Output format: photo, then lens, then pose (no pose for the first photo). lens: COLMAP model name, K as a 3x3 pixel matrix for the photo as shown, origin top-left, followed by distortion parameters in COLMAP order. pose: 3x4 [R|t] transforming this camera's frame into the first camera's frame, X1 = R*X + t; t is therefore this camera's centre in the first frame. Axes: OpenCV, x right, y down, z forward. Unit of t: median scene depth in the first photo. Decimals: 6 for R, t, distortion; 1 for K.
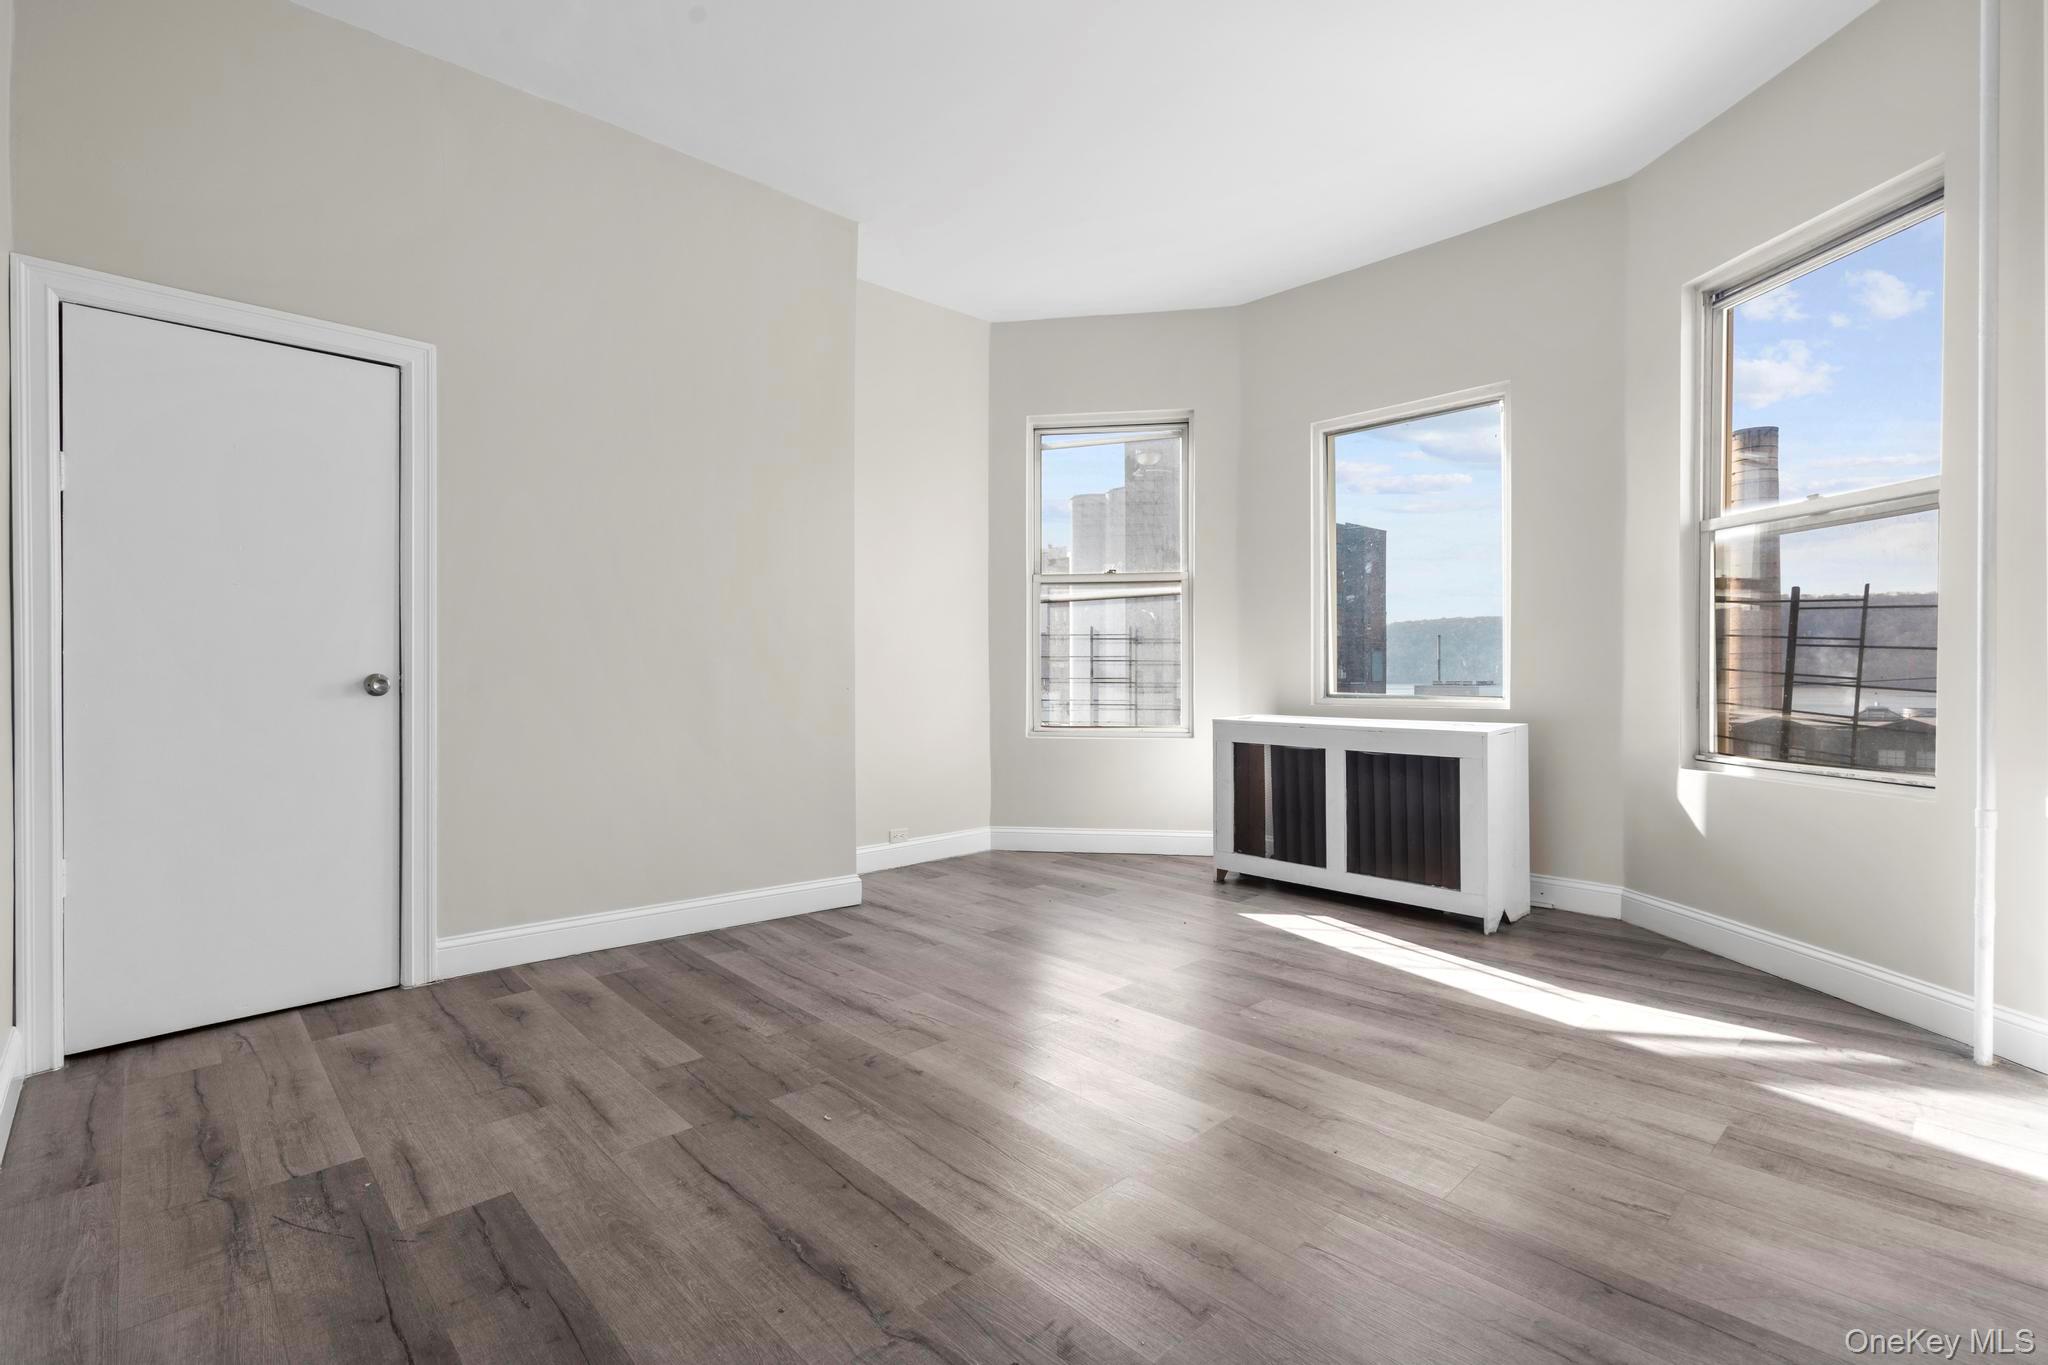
lens RADIAL K [[934.1, 0, 1021.8], [0, 934.1, 677.8], [0, 0, 1]] dist [0.002413, 0.000251]
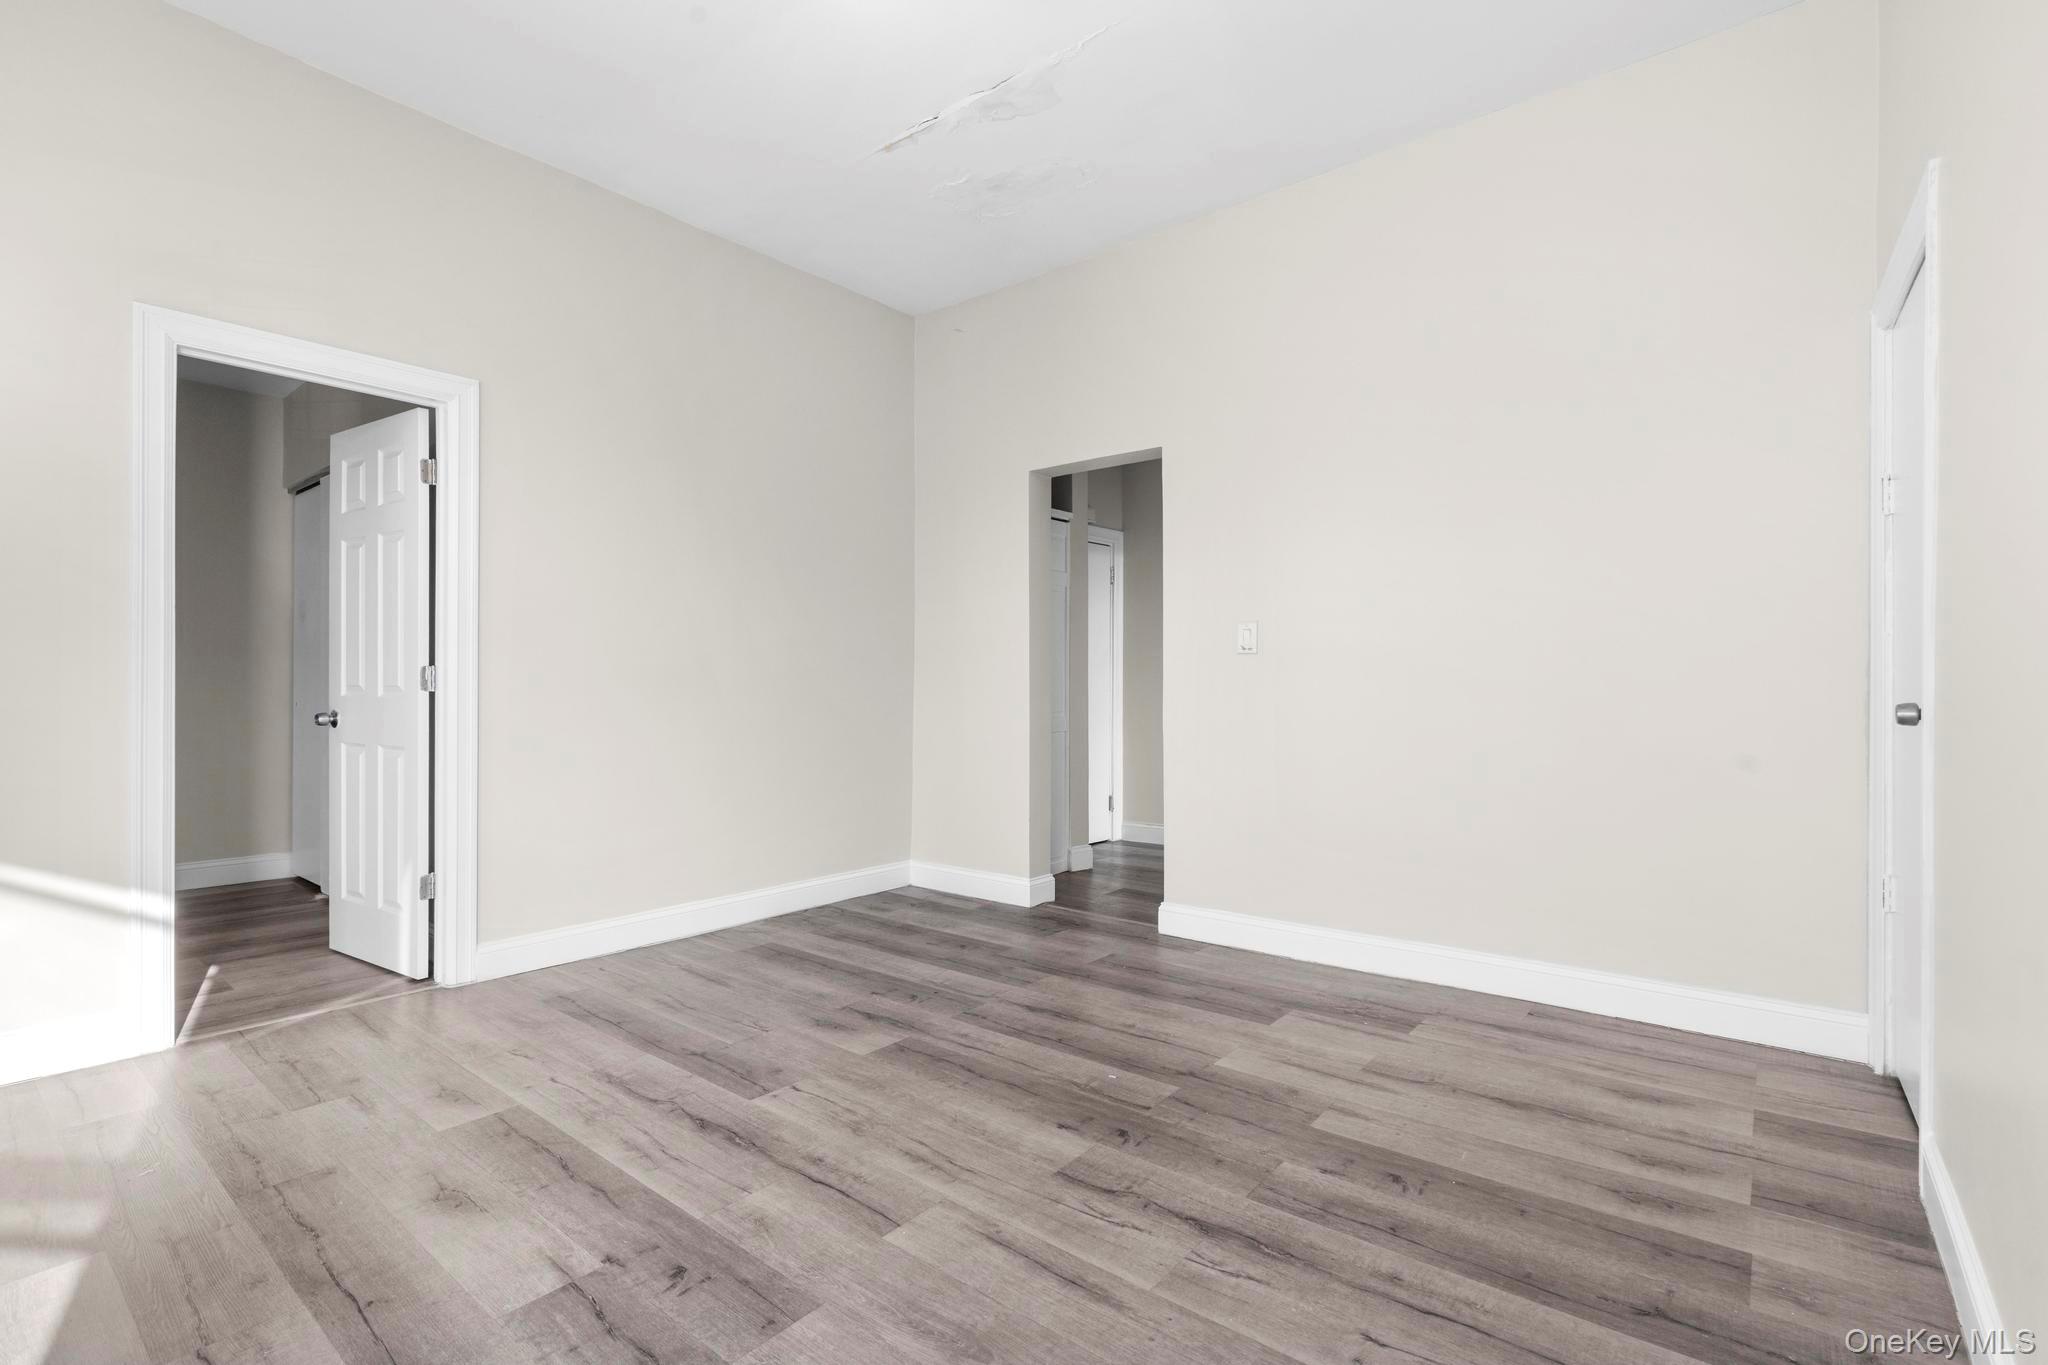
lens RADIAL K [[934.1, 0, 1015.0], [0, 934.1, 681.6], [0, 0, 1]] dist [0.002413, 0.000251]
pose [[-0.992281, 0.001415, -0.124005, 0.050366], [0.000675, 0.999982, 0.006014, -0.022873], [0.124011, 0.005884, -0.992263, 1.963435]]
